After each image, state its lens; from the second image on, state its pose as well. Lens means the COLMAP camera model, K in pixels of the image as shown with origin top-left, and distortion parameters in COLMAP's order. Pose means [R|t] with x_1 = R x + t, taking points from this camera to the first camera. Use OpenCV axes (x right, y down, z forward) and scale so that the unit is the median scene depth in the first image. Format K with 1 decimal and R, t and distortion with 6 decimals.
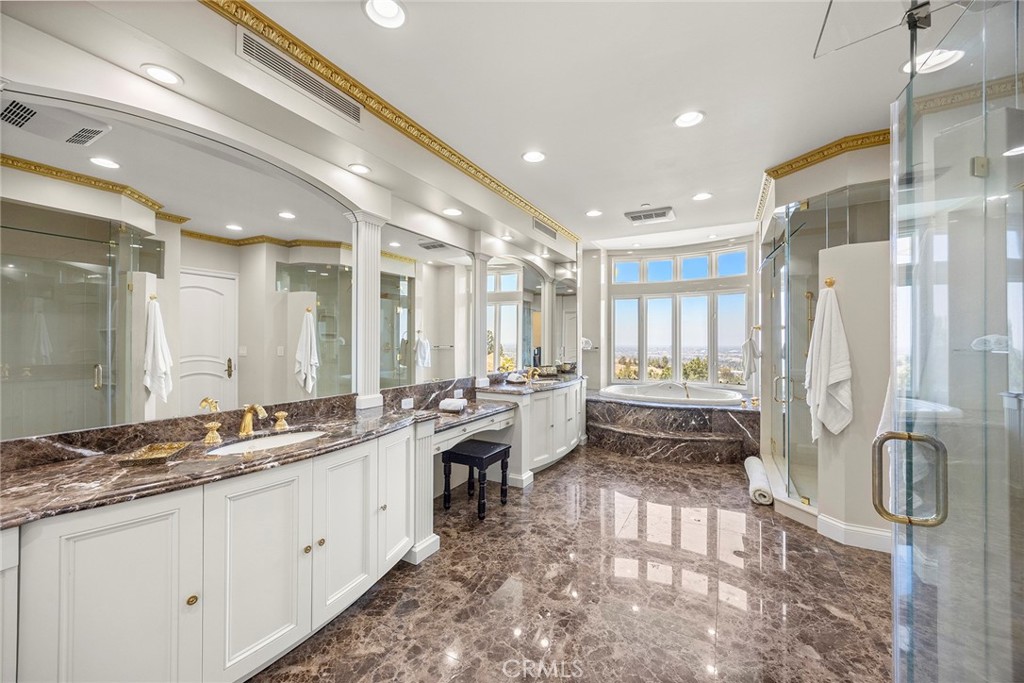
lens RADIAL K [[398.4, 0, 512.0], [0, 398.4, 341.5], [0, 0, 1]] dist [0.000759, 0.000161]
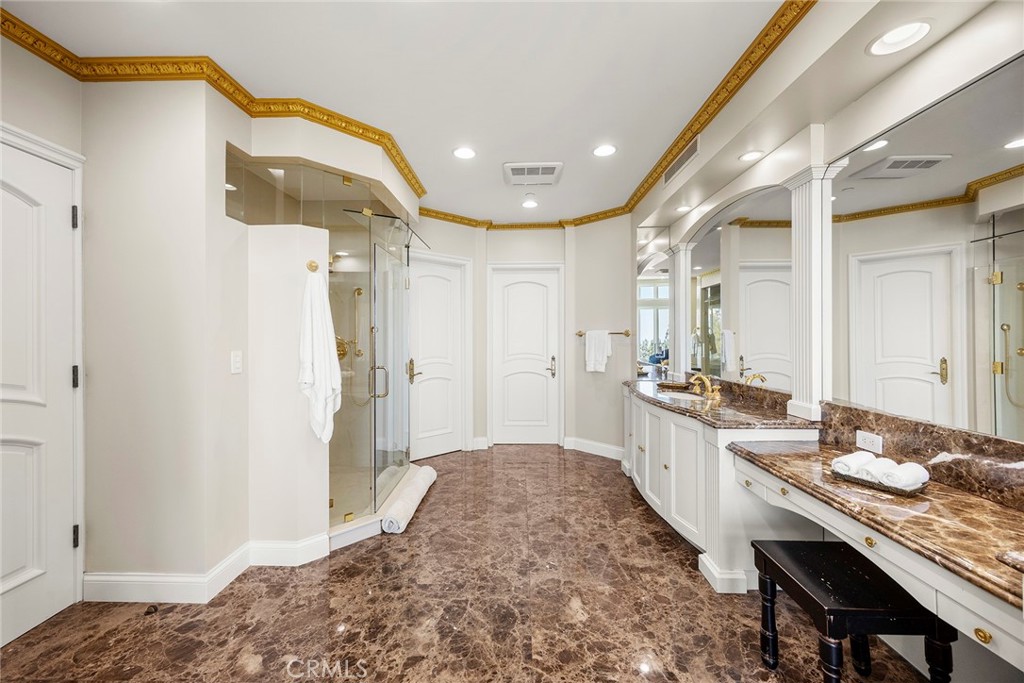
lens RADIAL K [[393.7, 0, 509.2], [0, 393.7, 337.5], [0, 0, 1]] dist [0.000081, 0.000119]
pose [[-0.894504, 0.001557, -0.447058, 0.476479], [0.002395, 0.999996, -0.001309, 0.005831], [0.447054, -0.002242, -0.894504, 1.330800]]
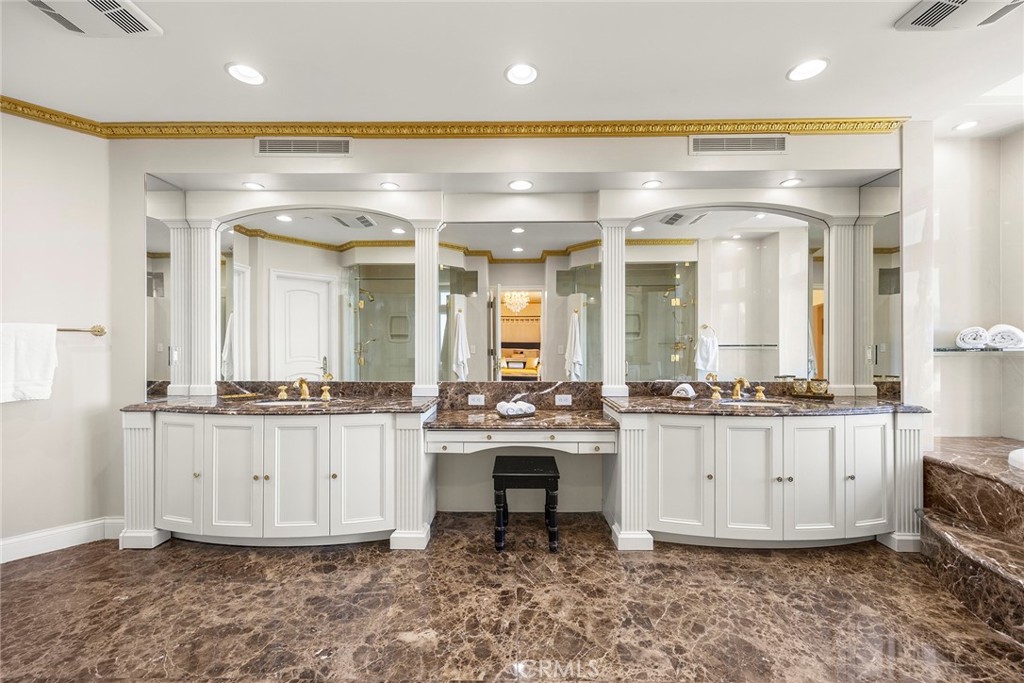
lens RADIAL K [[403.9, 0, 508.0], [0, 403.9, 344.7], [0, 0, 1]] dist [0.001088, 0.000213]
pose [[0.463191, -0.000939, -0.886258, 0.679566], [0.001498, 0.999999, -0.000277, 0.022480], [0.886257, -0.001199, 0.463192, 0.635346]]
